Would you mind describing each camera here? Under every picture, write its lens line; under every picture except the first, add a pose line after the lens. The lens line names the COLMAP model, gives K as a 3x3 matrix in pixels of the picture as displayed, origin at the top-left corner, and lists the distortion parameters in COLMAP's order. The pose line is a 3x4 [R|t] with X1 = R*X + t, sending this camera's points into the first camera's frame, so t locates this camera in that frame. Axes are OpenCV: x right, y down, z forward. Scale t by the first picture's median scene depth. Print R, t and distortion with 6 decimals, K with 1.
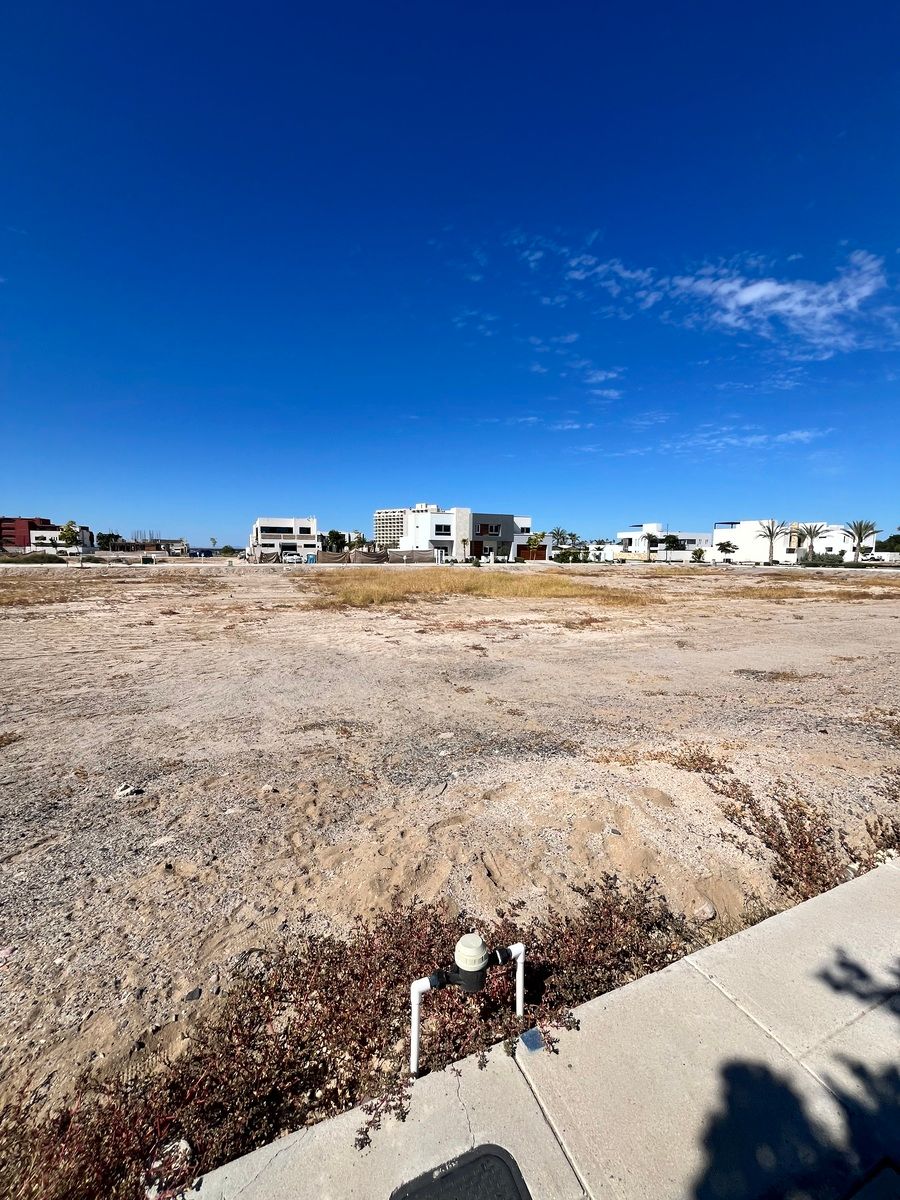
lens RADIAL K [[489.9, 0, 449.7], [0, 489.9, 602.5], [0, 0, 1]] dist [-0.003084, 0.000376]
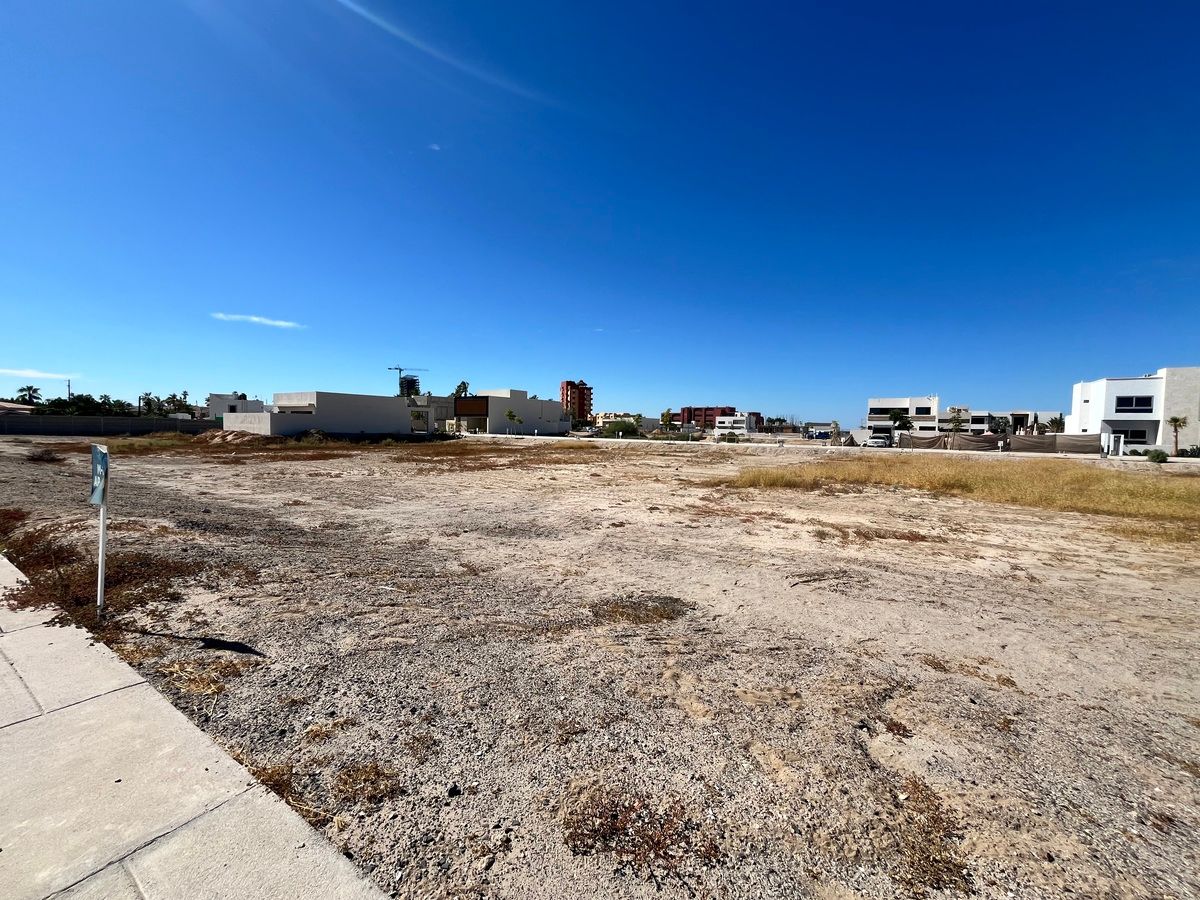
lens RADIAL K [[489.9, 0, 598.0], [0, 489.9, 452.2], [0, 0, 1]] dist [-0.003084, 0.000376]
pose [[0.549642, 0.042006, -0.834343, 0.128391], [-0.098572, 0.995019, -0.014841, -0.005599], [0.829564, 0.090400, 0.551045, 0.060909]]
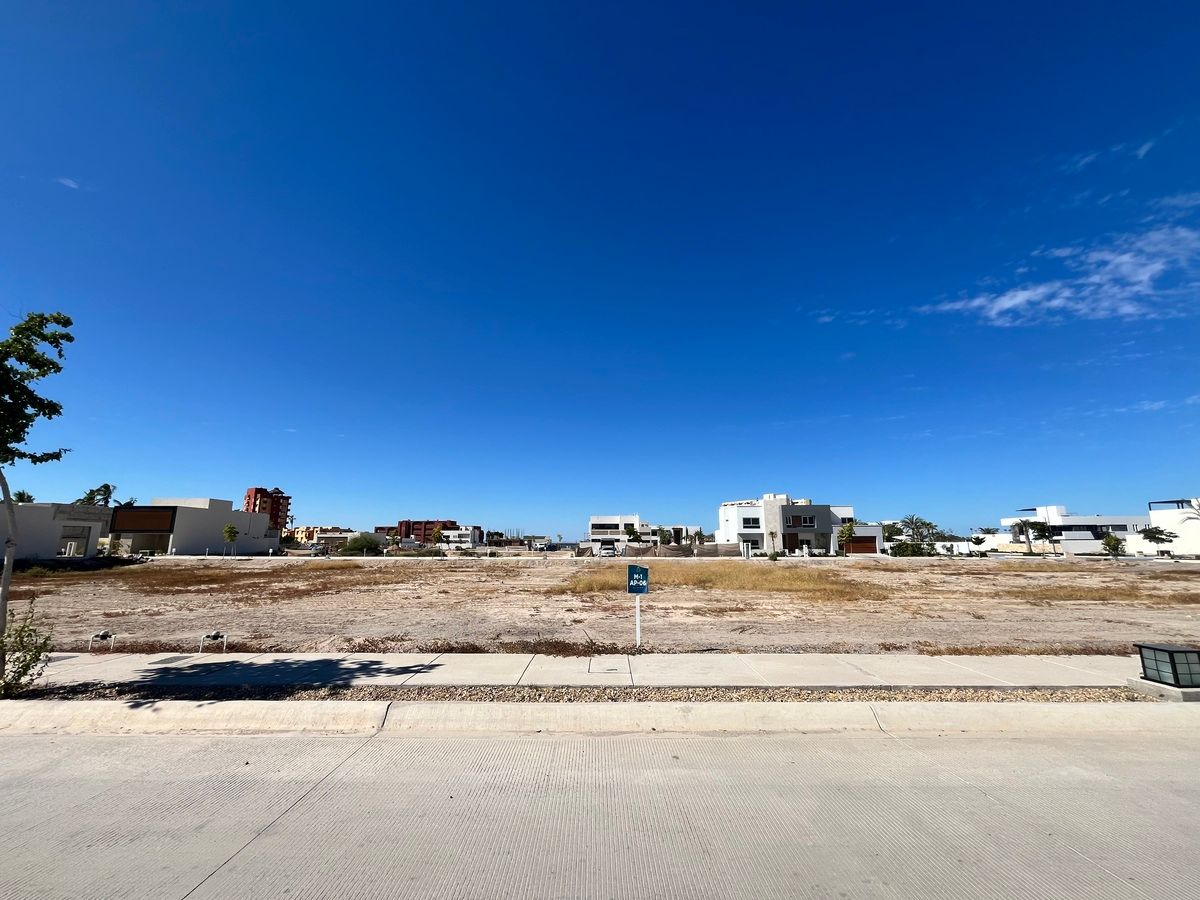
lens RADIAL K [[489.9, 0, 595.4], [0, 489.9, 448.0], [0, 0, 1]] dist [-0.003084, 0.000376]
pose [[0.912885, -0.087955, -0.398629, 0.100737], [-0.033116, 0.957338, -0.287066, 0.002959], [0.406872, 0.275259, 0.871027, -0.040269]]
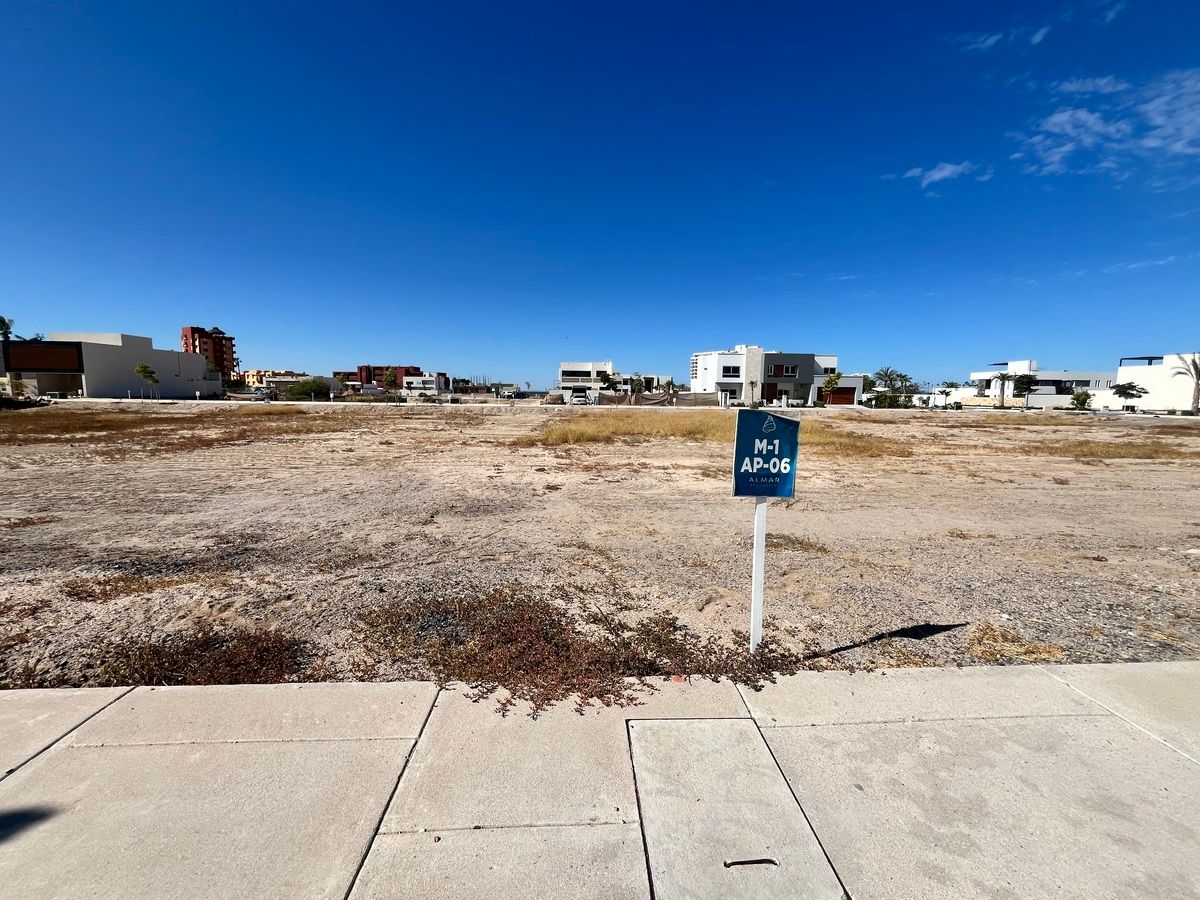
lens RADIAL K [[489.9, 0, 596.6], [0, 489.9, 449.2], [0, 0, 1]] dist [-0.003084, 0.000376]
pose [[0.937731, 0.041951, -0.344819, 0.070201], [-0.039752, 0.999119, 0.013450, -0.000393], [0.345080, 0.001095, 0.938573, 0.018156]]
